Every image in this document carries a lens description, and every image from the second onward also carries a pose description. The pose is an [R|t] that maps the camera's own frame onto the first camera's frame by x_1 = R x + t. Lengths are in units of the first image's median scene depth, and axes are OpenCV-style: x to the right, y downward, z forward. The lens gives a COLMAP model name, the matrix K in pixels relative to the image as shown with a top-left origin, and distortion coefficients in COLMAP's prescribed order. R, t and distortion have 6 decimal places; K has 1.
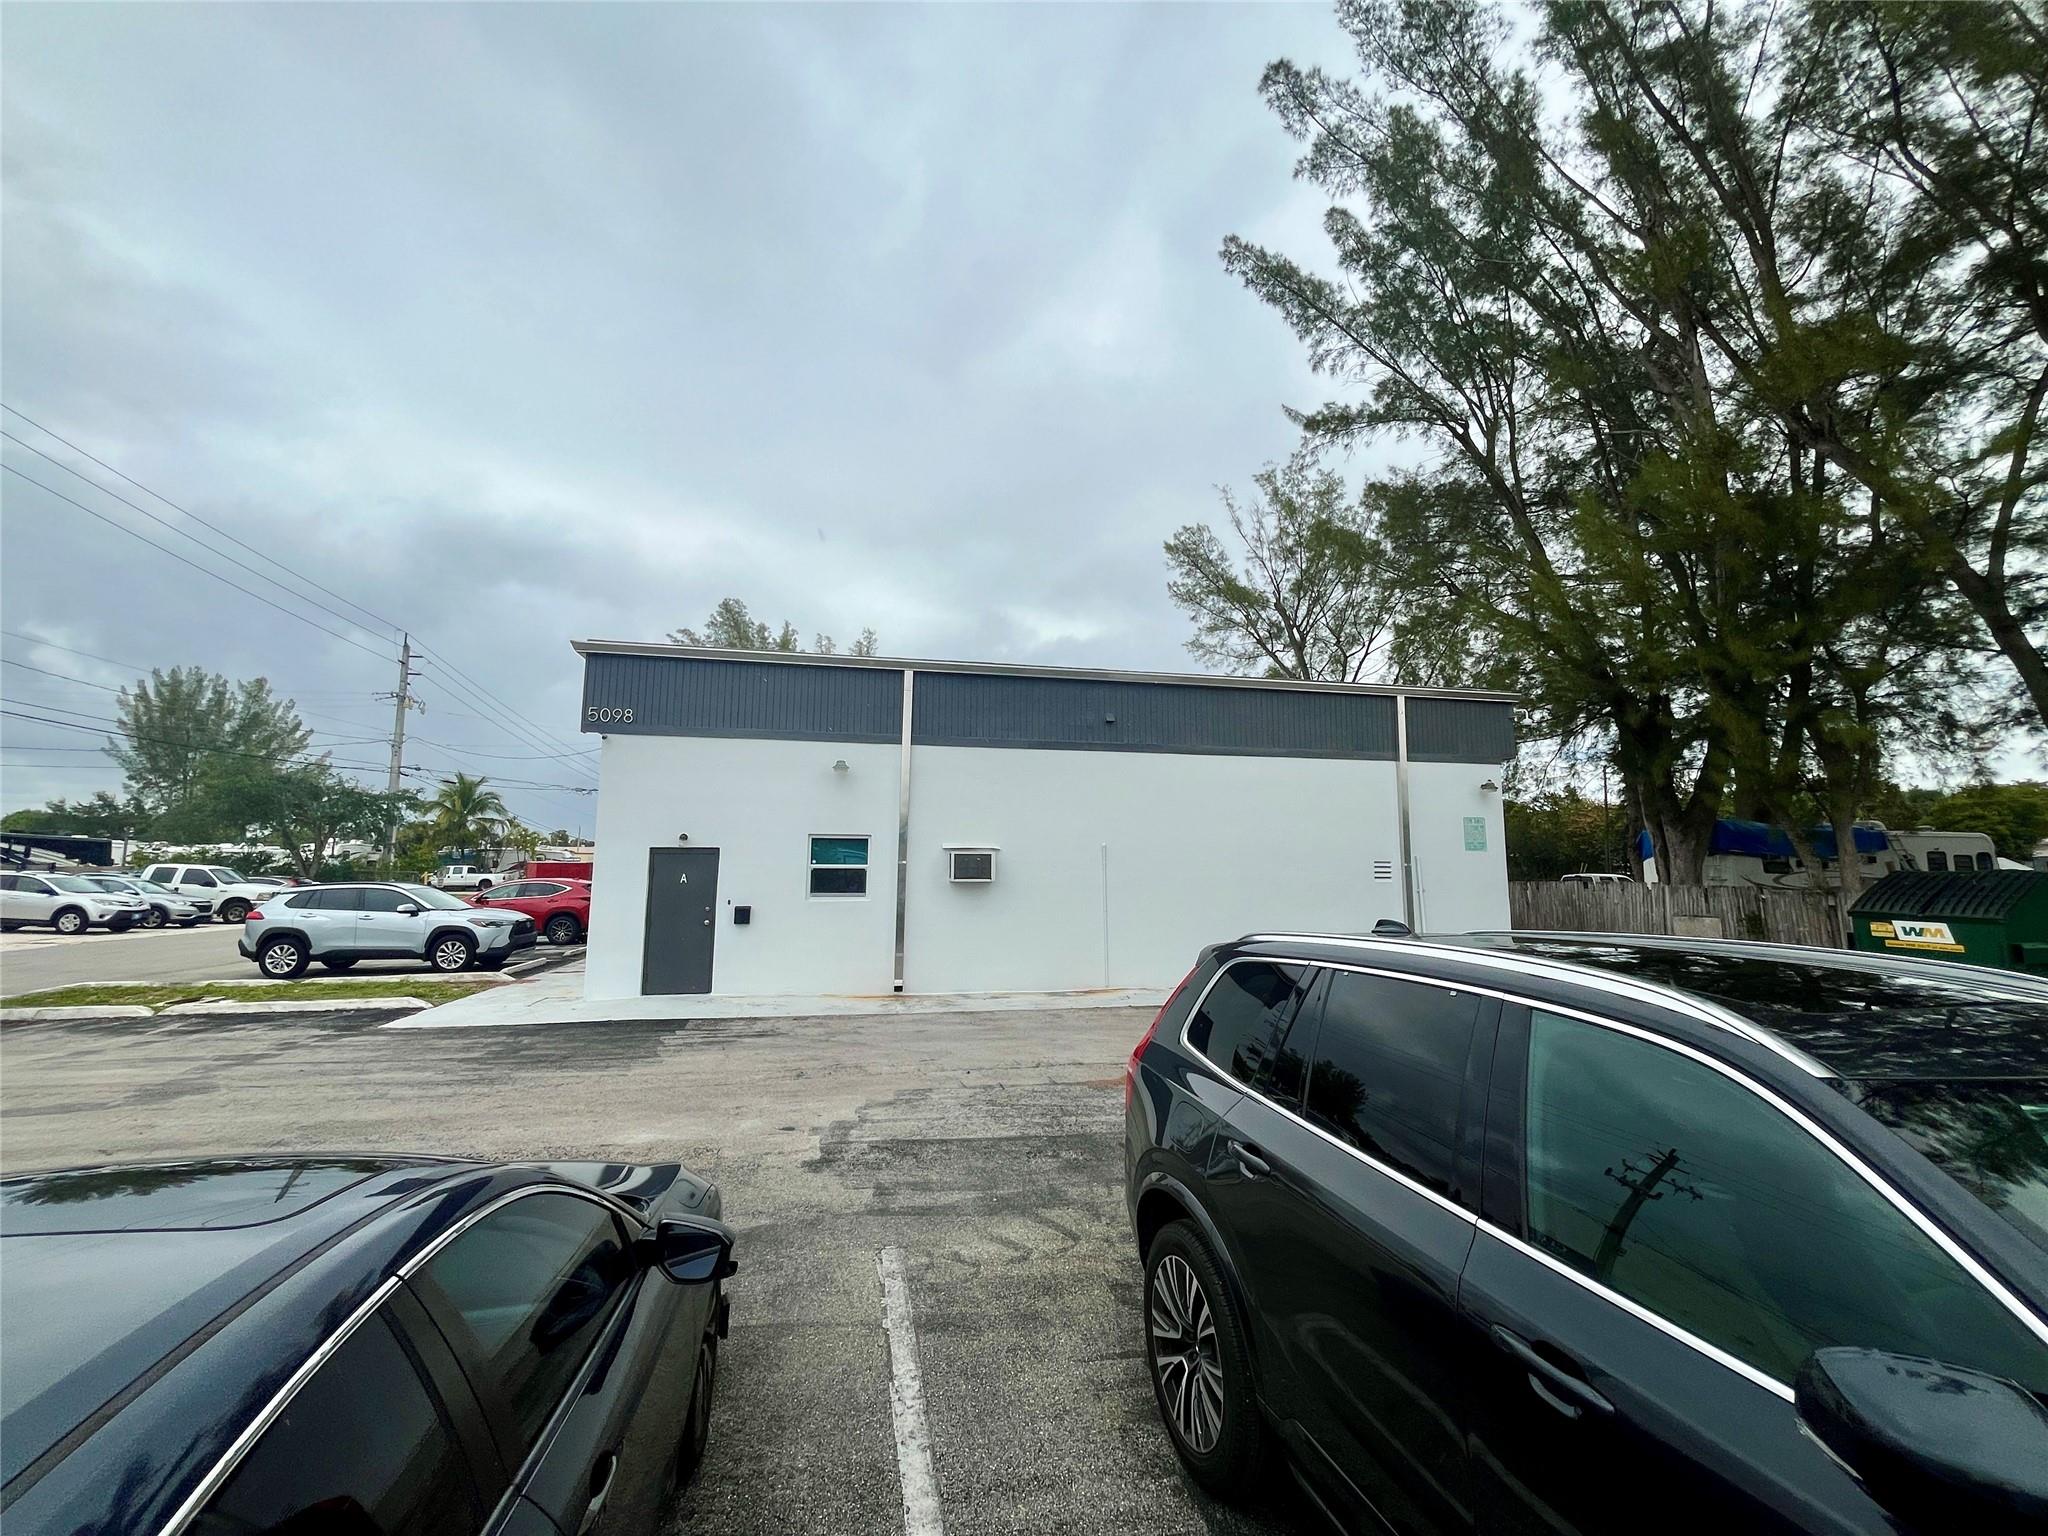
lens RADIAL K [[822.5, 0, 1019.6], [0, 822.5, 770.3], [0, 0, 1]] dist [-0.006171, -0.000148]
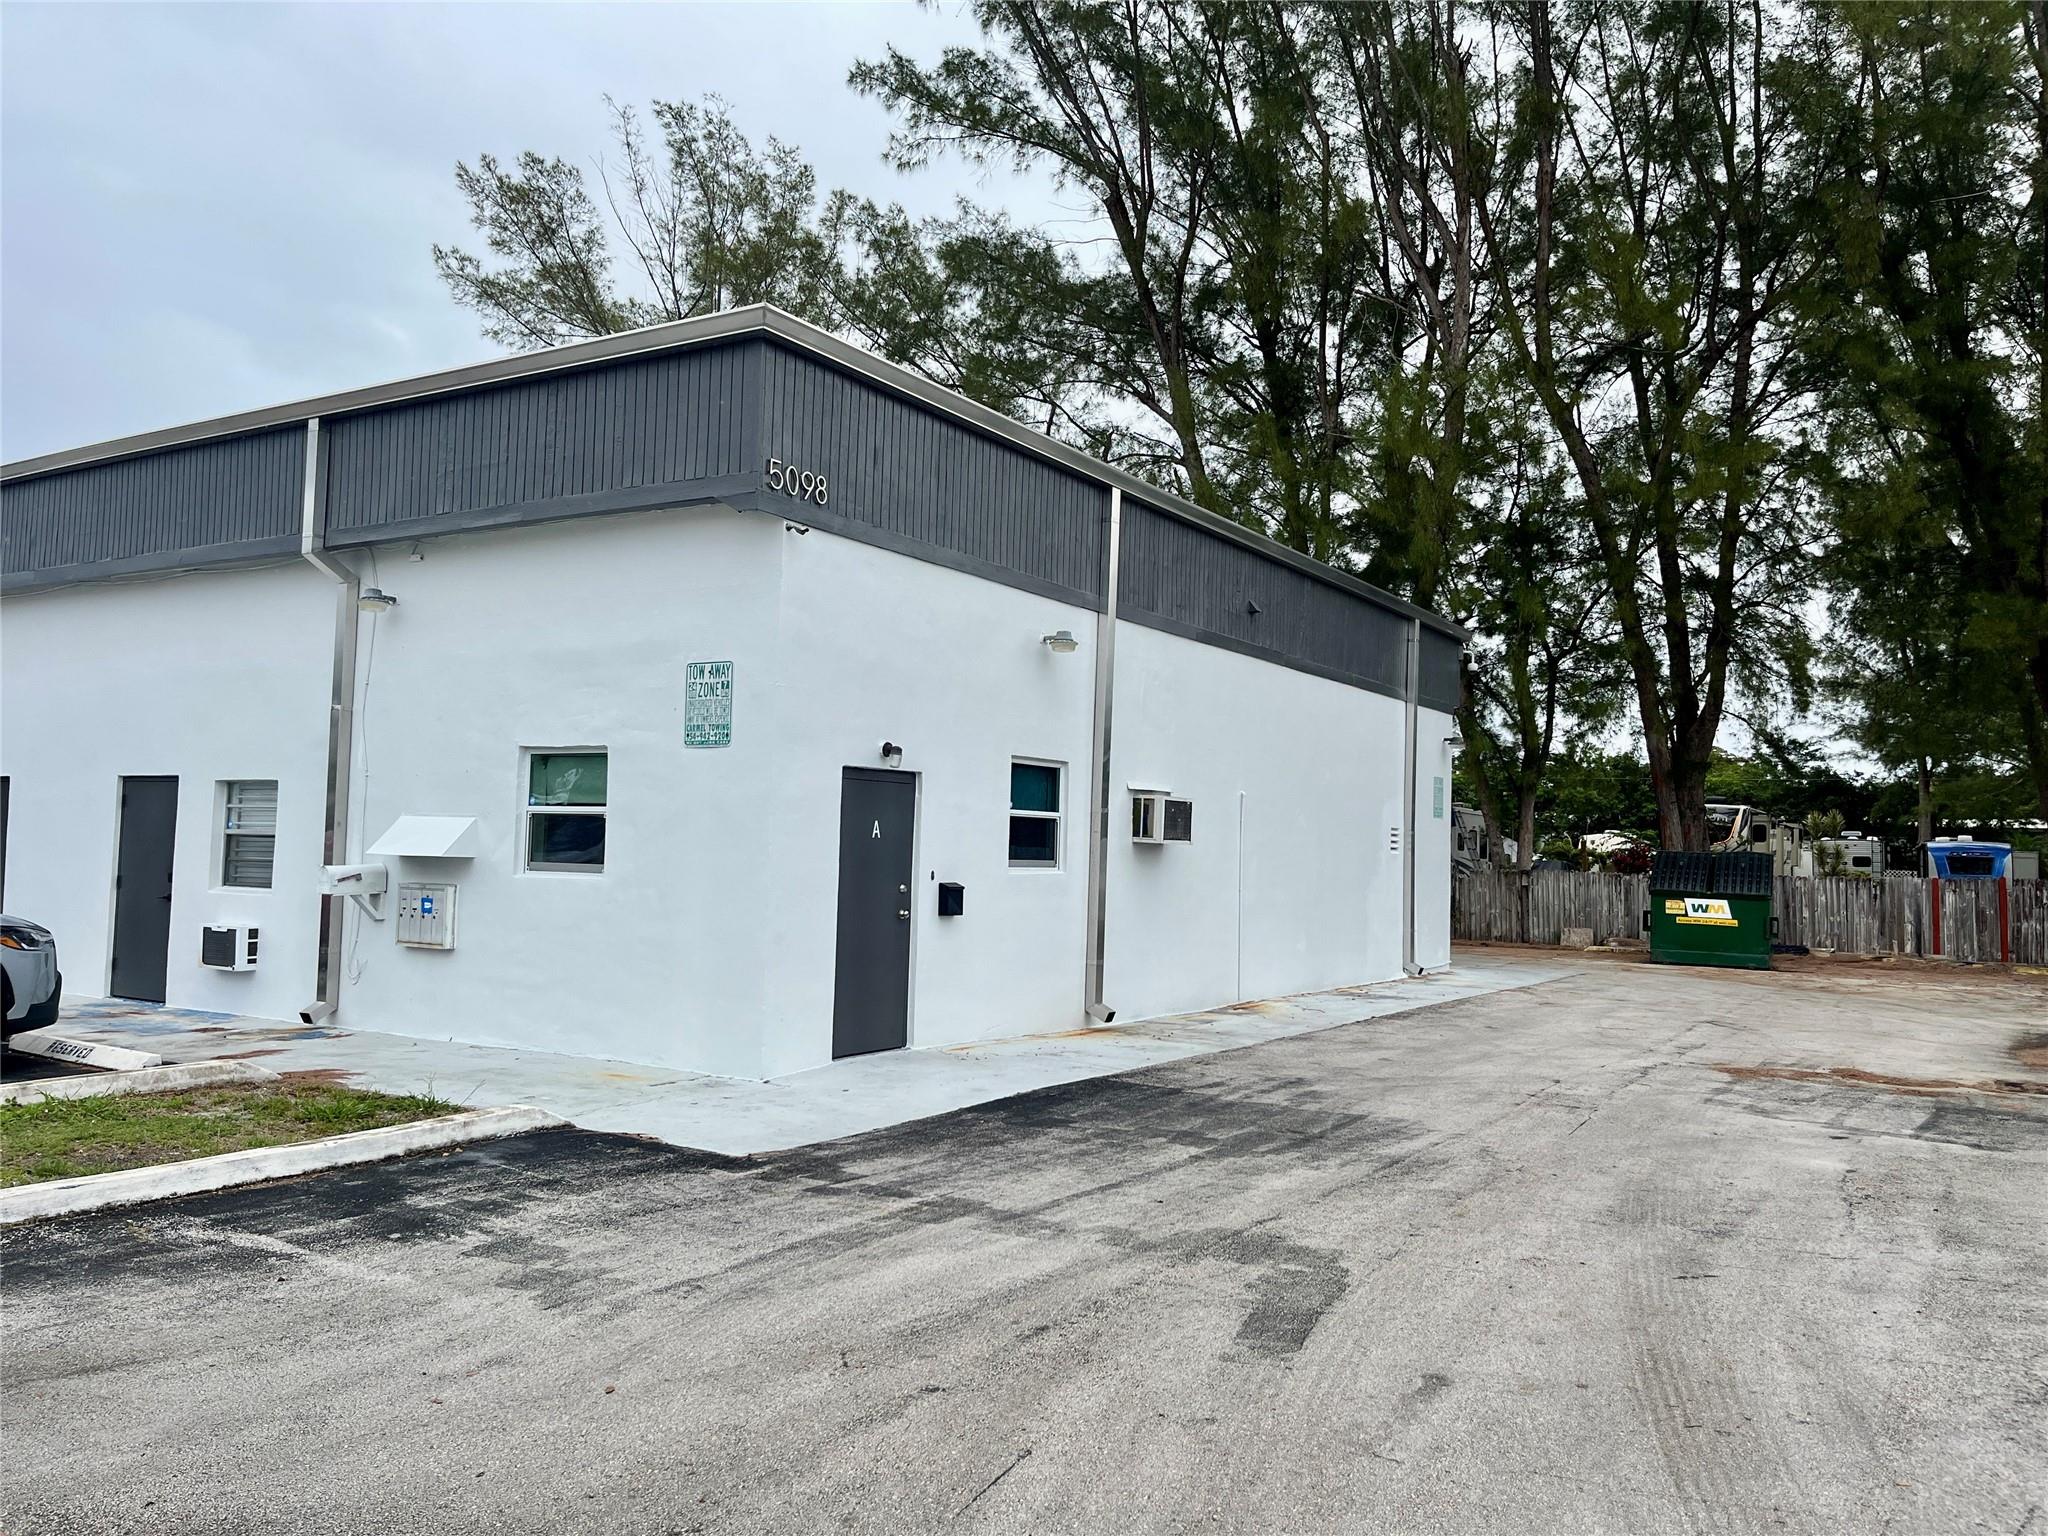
lens RADIAL K [[1567.8, 0, 1026.7], [0, 1567.8, 765.2], [0, 0, 1]] dist [0.045736, 0.000995]
pose [[0.674105, 0.054678, 0.736609, -1.019991], [-0.113230, 0.993119, 0.029903, 0.051084], [-0.729905, -0.103564, 0.675657, 0.271165]]
